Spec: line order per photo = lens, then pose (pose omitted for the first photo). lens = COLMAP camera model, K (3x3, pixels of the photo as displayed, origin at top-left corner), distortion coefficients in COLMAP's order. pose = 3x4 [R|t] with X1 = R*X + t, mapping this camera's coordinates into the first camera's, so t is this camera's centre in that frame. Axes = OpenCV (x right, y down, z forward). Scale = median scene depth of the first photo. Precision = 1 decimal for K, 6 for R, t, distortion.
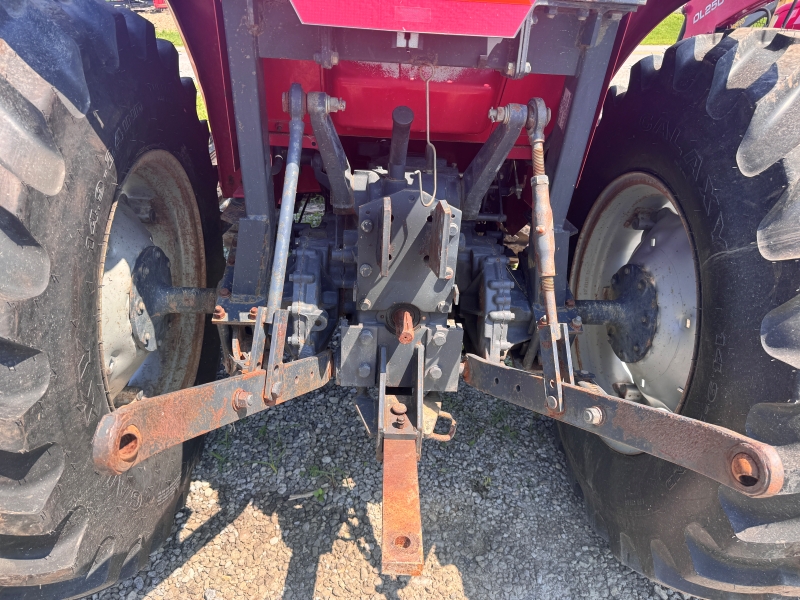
lens RADIAL K [[564.2, 0, 403.9], [0, 564.2, 302.5], [0, 0, 1]] dist [0.032742, -0.038805]
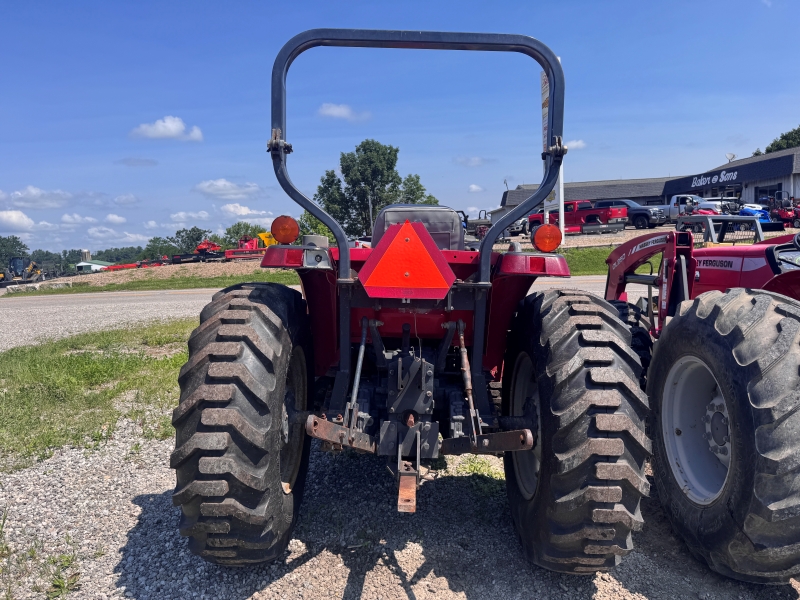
lens RADIAL K [[564.2, 0, 403.9], [0, 564.2, 302.5], [0, 0, 1]] dist [0.032742, -0.038805]
pose [[0.998188, -0.029271, -0.052581, 0.096000], [0.007613, 0.928140, -0.372153, 0.393823], [0.059696, 0.371078, 0.926681, -1.067696]]
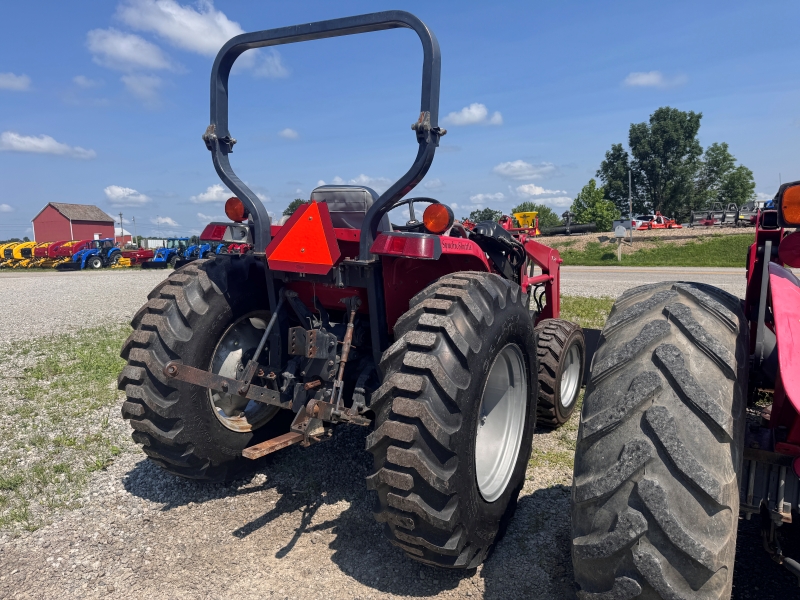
lens RADIAL K [[559.3, 0, 396.6], [0, 559.3, 297.5], [0, 0, 1]] dist [0.115039, -0.199570]
pose [[0.845494, 0.037229, -0.532685, 1.421023], [-0.224283, 0.930066, -0.290988, 0.287092], [0.484600, 0.365500, 0.794715, -0.759736]]
